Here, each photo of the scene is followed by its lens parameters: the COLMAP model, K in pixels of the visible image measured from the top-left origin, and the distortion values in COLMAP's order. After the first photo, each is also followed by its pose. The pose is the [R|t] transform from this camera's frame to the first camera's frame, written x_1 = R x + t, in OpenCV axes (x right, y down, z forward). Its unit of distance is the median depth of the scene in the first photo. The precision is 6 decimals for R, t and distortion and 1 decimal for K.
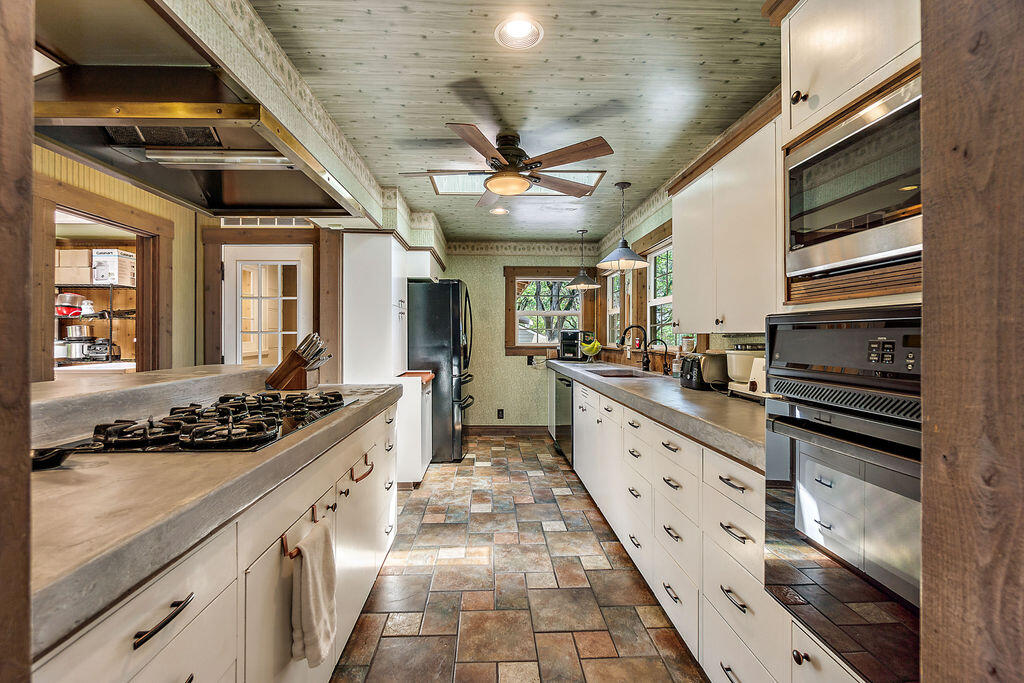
lens RADIAL K [[444.3, 0, 498.0], [0, 444.3, 337.9], [0, 0, 1]] dist [-0.008807, 0.001708]
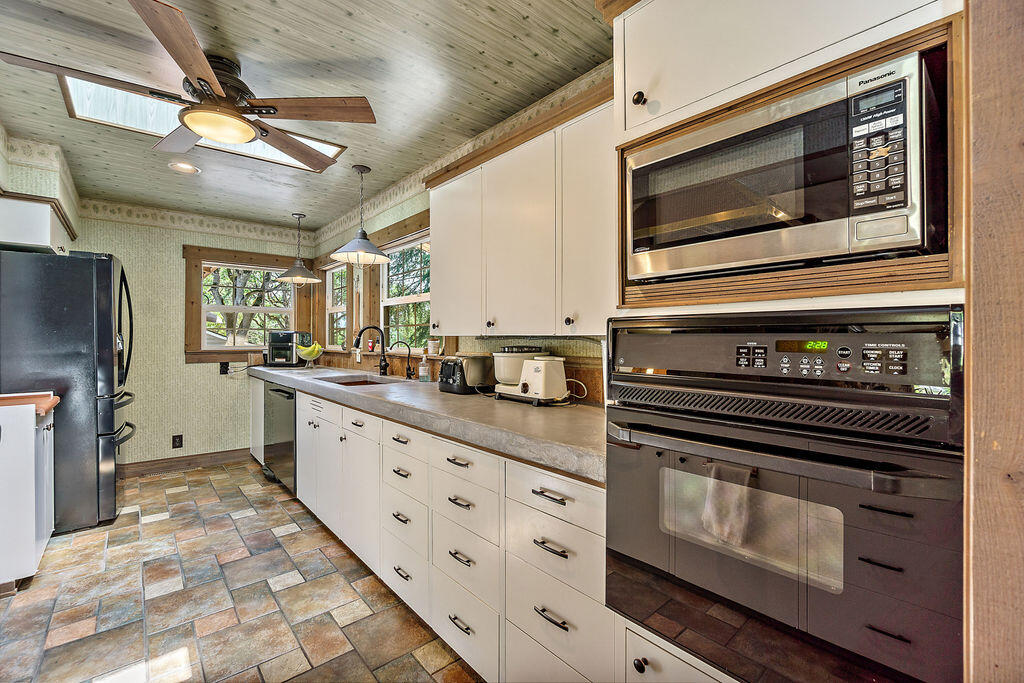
lens RADIAL K [[444.3, 0, 507.4], [0, 444.3, 337.2], [0, 0, 1]] dist [-0.008807, 0.001708]
pose [[0.778131, -0.000622, 0.628102, -0.056989], [0.002483, 0.999995, -0.002086, -0.003208], [-0.628097, 0.003183, 0.778128, 0.136915]]
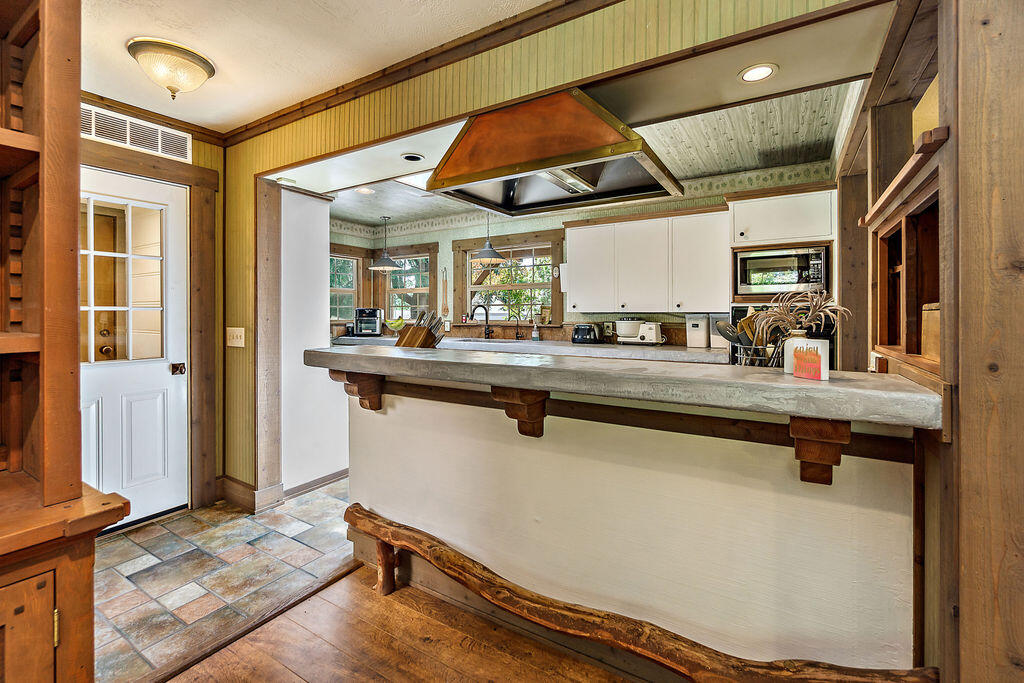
lens RADIAL K [[444.3, 0, 517.0], [0, 444.3, 313.1], [0, 0, 1]] dist [-0.008807, 0.001708]
pose [[0.562017, -0.001288, 0.827125, -0.873036], [0.003237, 0.999995, -0.000642, -0.004175], [-0.827120, 0.003038, 0.562018, 0.188106]]
